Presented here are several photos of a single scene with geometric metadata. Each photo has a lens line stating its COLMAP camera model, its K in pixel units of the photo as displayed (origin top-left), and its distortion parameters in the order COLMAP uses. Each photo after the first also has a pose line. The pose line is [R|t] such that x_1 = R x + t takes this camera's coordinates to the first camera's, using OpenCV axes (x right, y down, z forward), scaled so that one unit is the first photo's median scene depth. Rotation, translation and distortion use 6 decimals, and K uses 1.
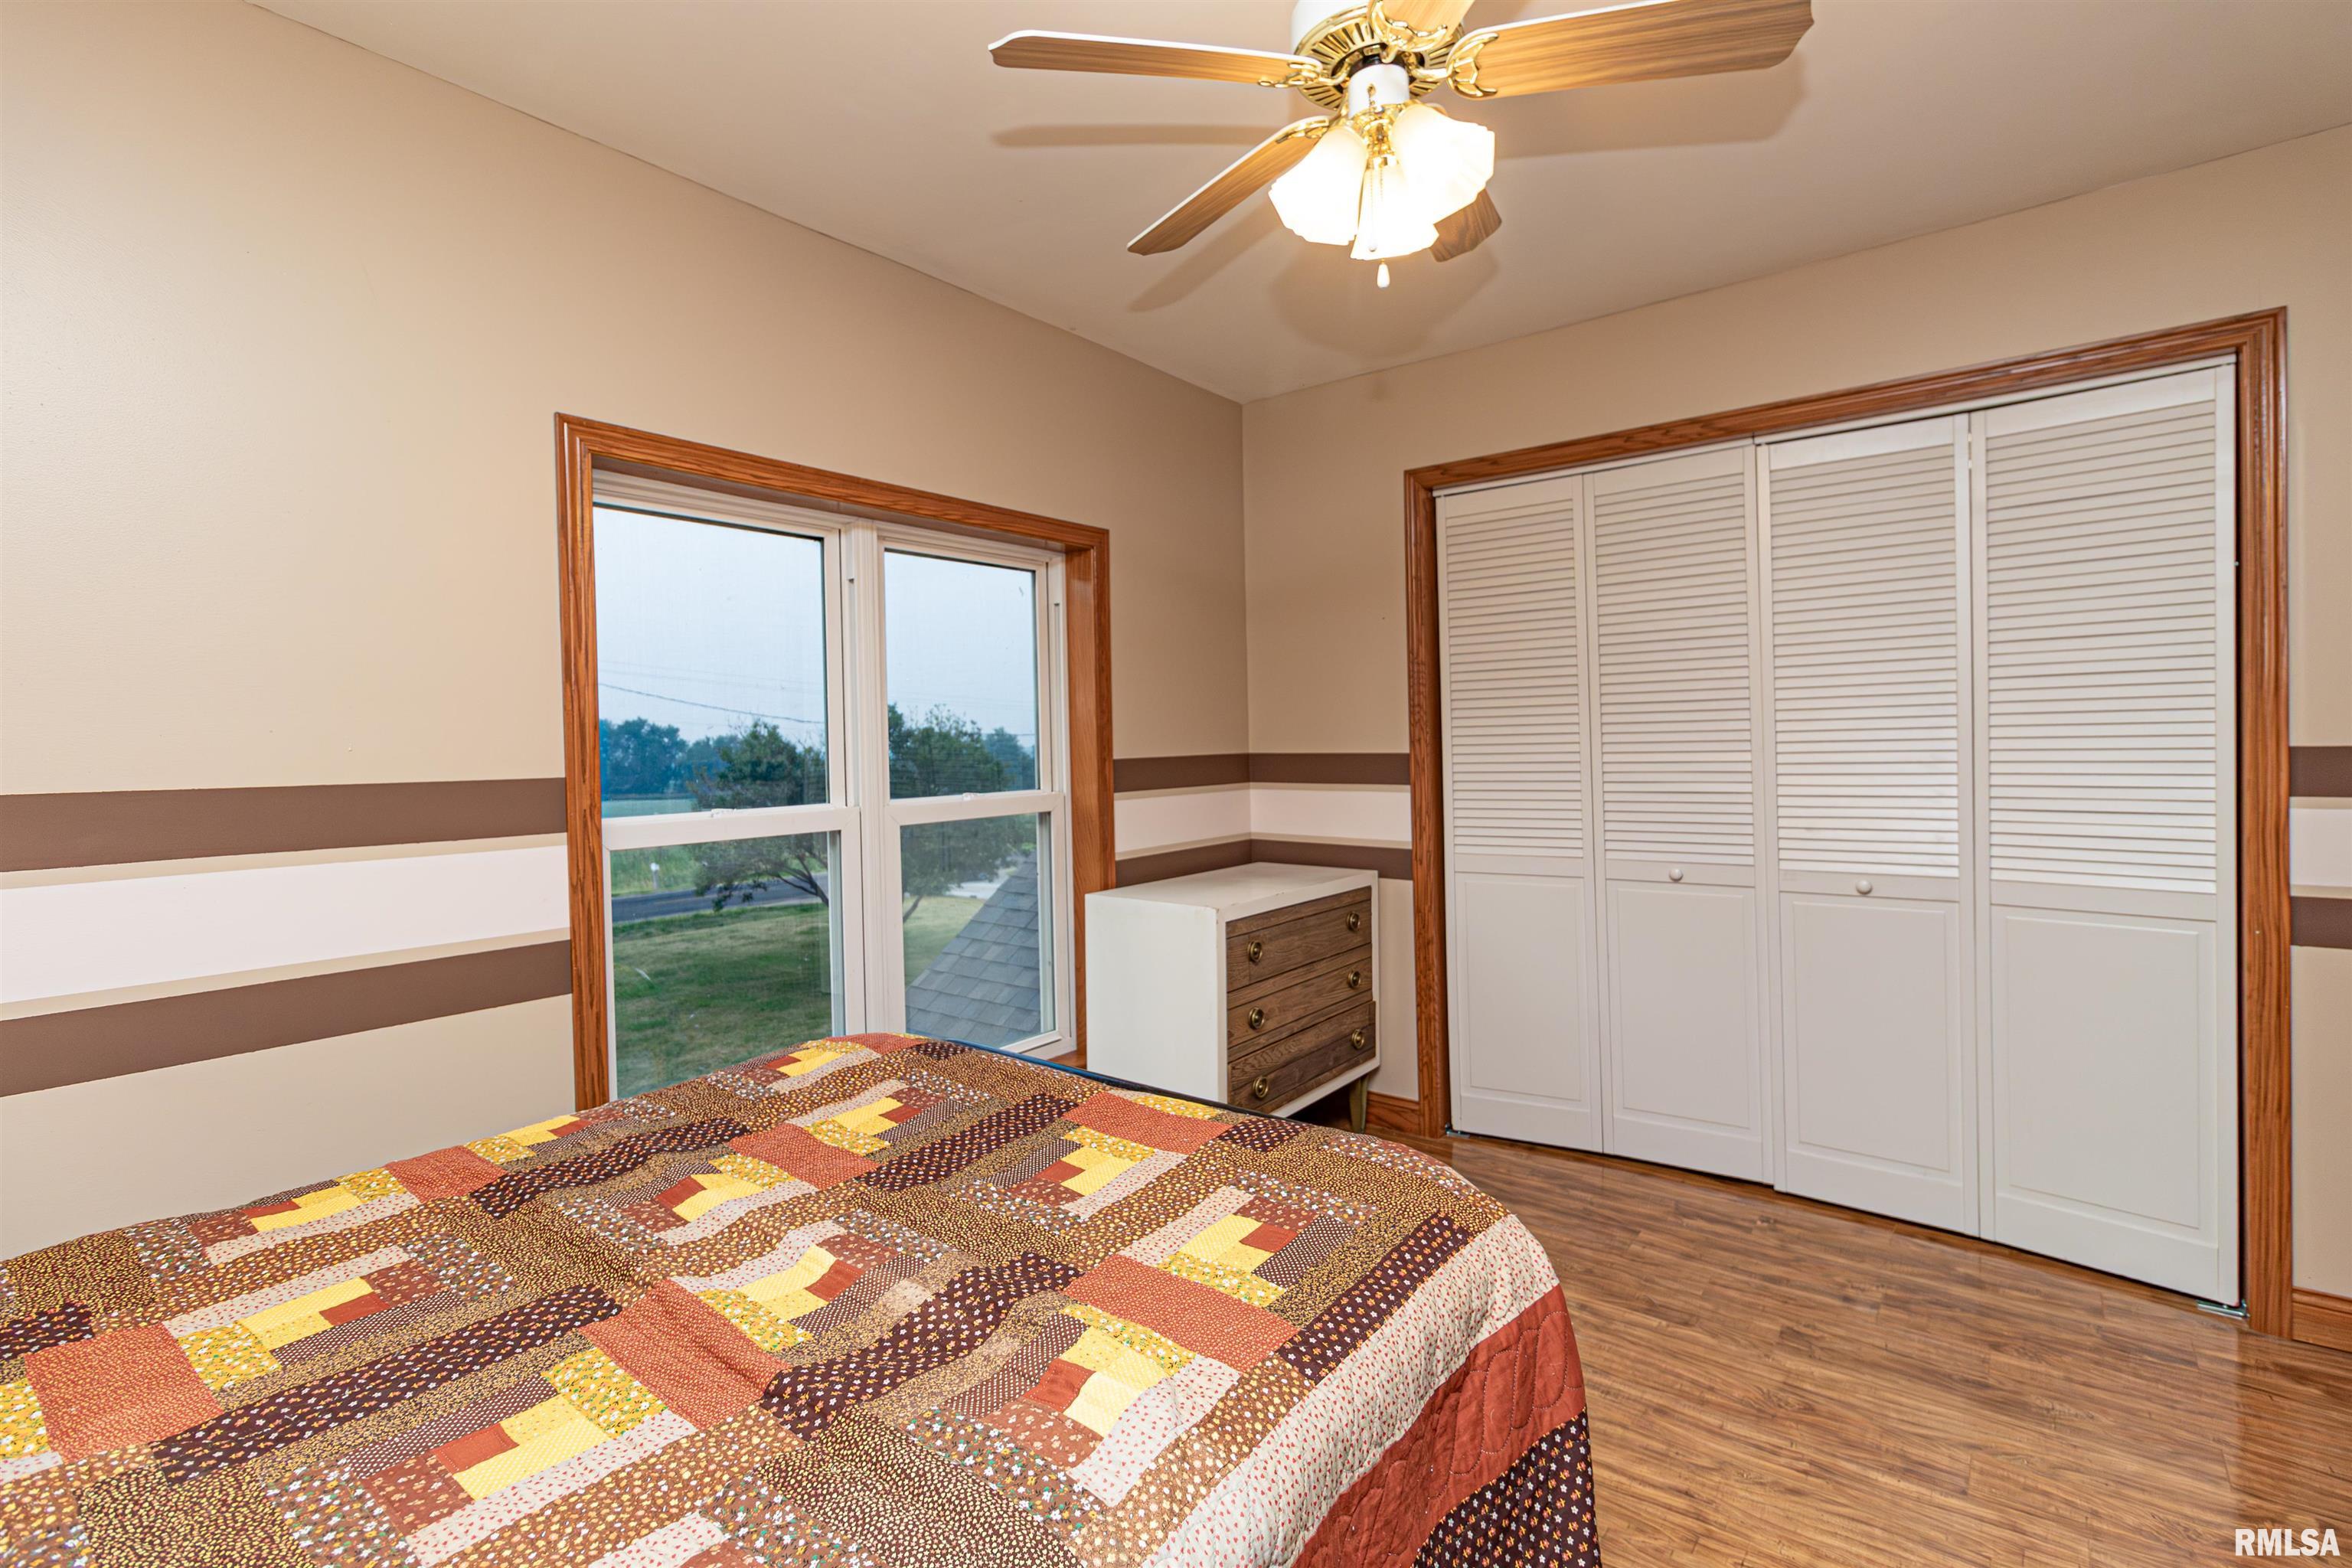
lens RADIAL K [[1070.8, 0, 1208.0], [0, 1070.8, 751.8], [0, 0, 1]] dist [0.002804, 0.000464]
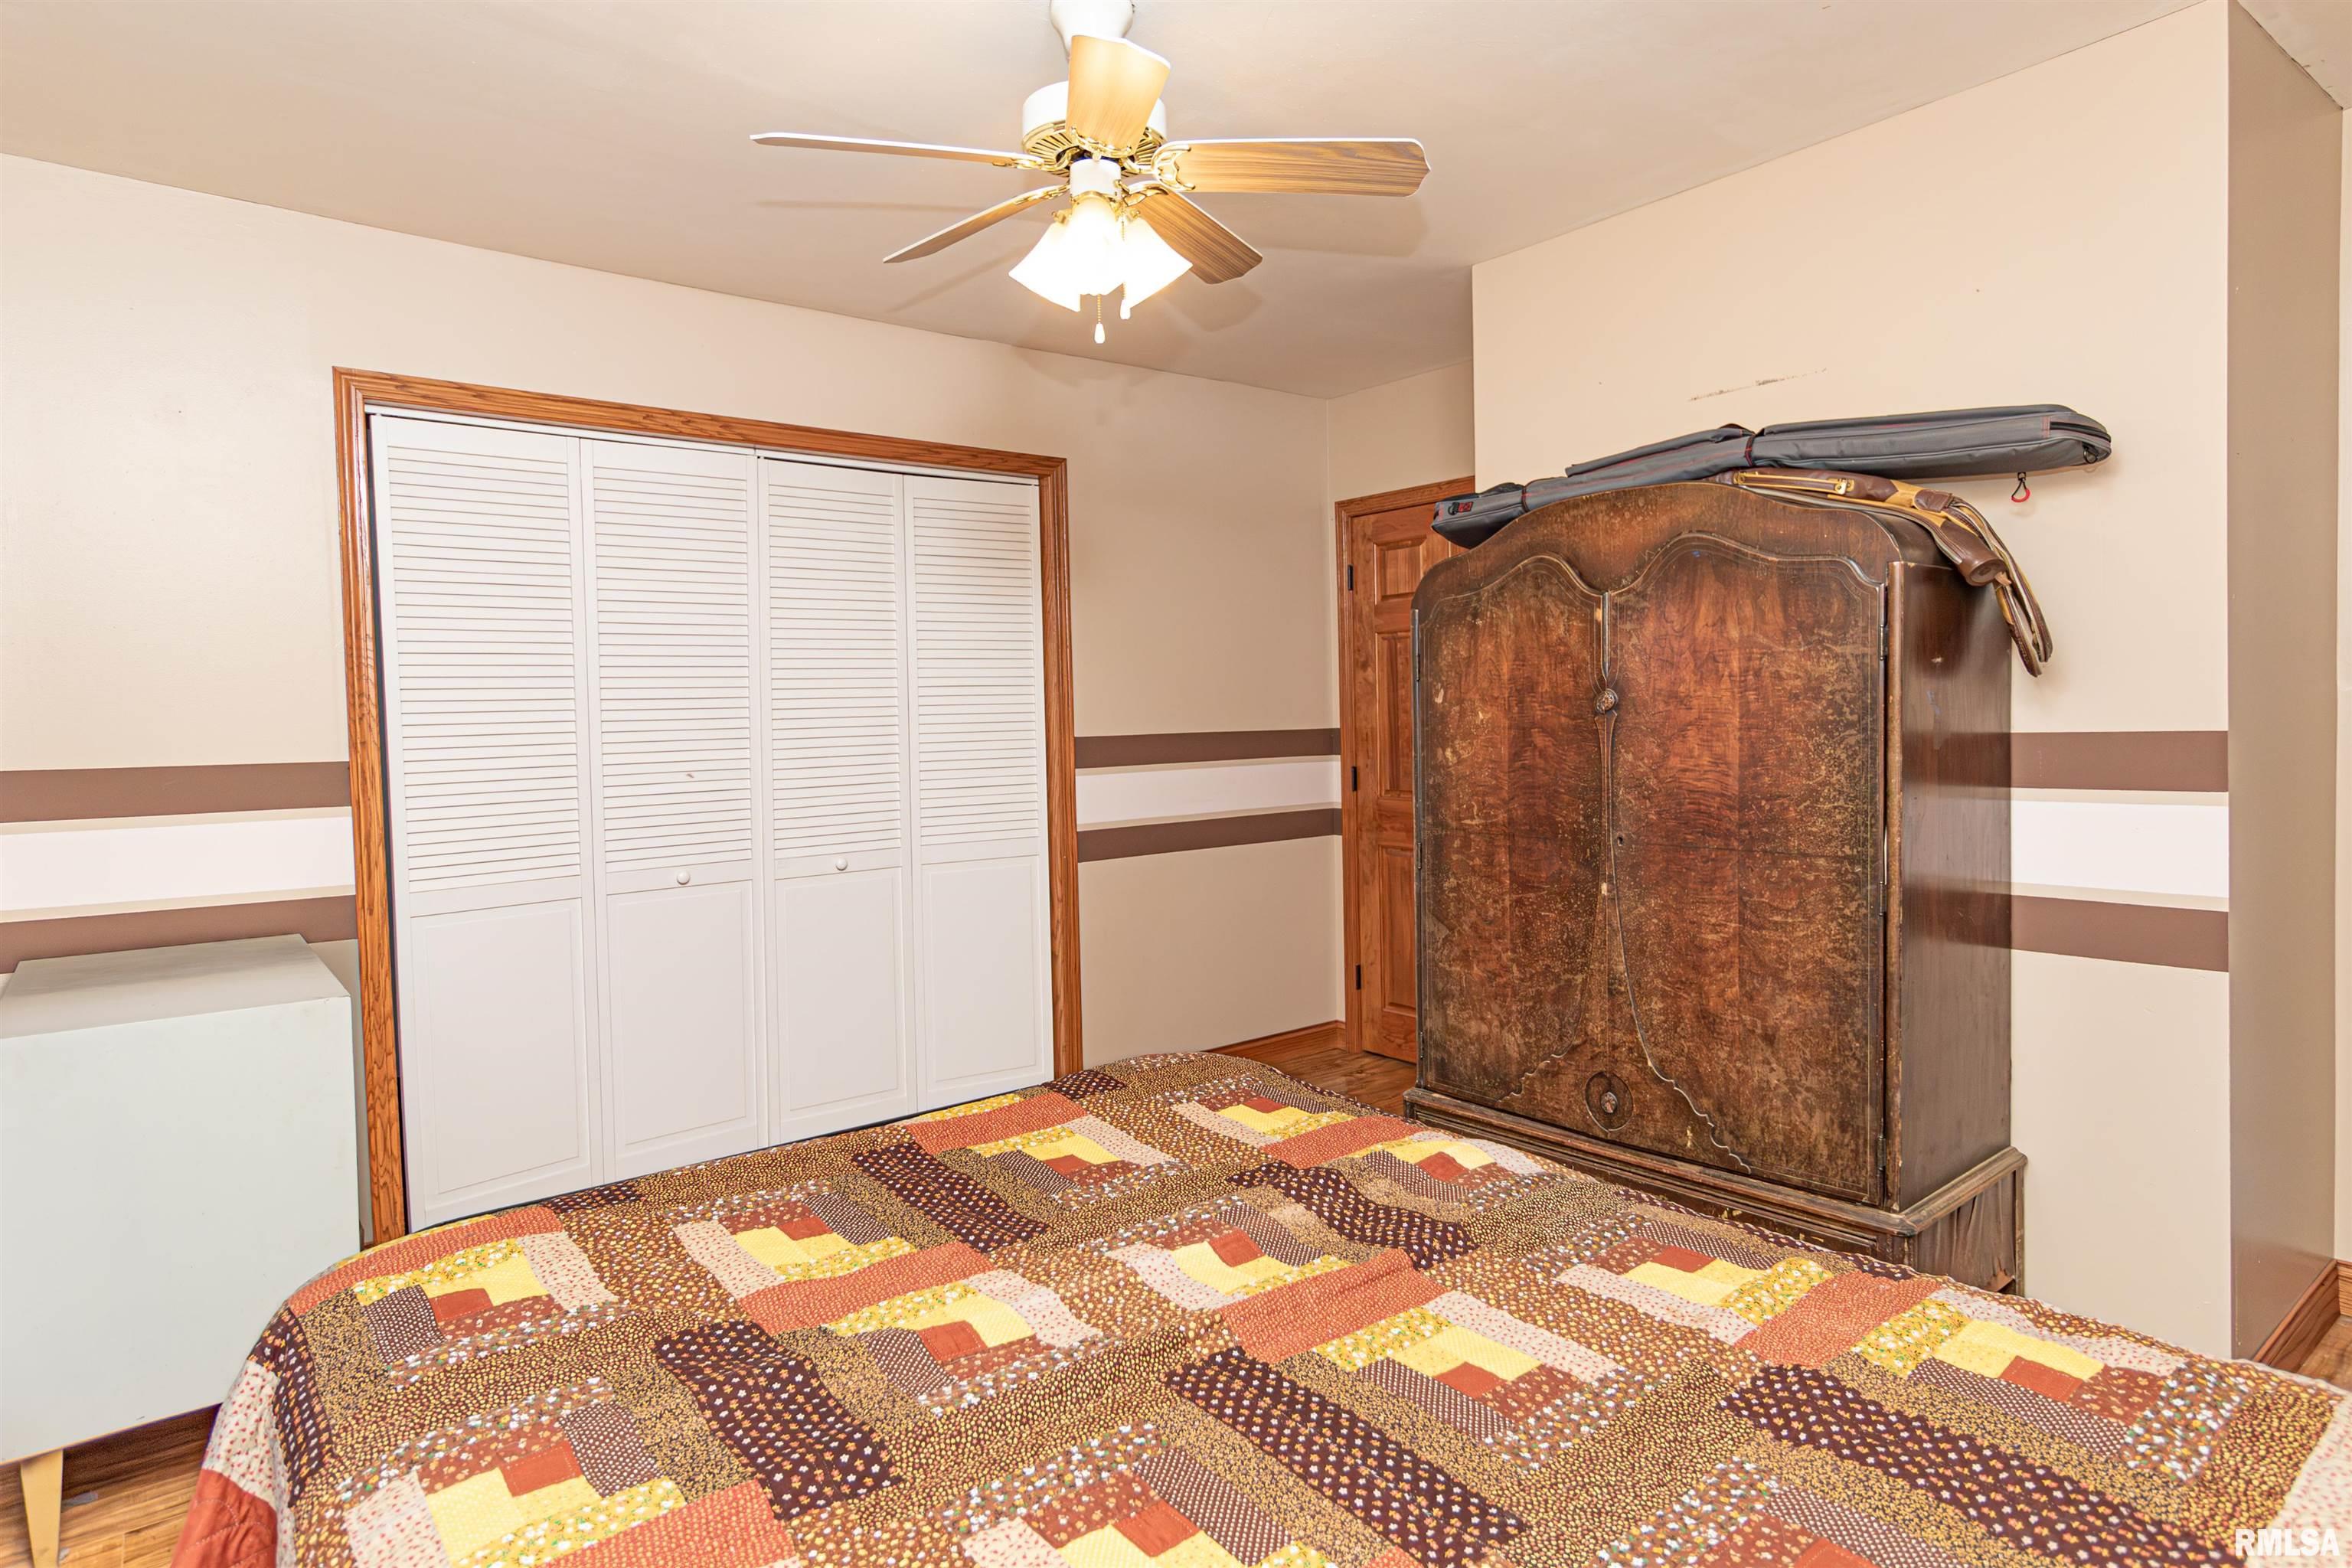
lens RADIAL K [[1308.9, 0, 1174.9], [0, 1308.9, 722.2], [0, 0, 1]] dist [0.001101, -0.000220]
pose [[0.236176, 0.008796, 0.971671, -0.835101], [0.029910, 0.999419, -0.016317, 0.009704], [-0.971250, 0.032916, 0.235775, 0.402145]]
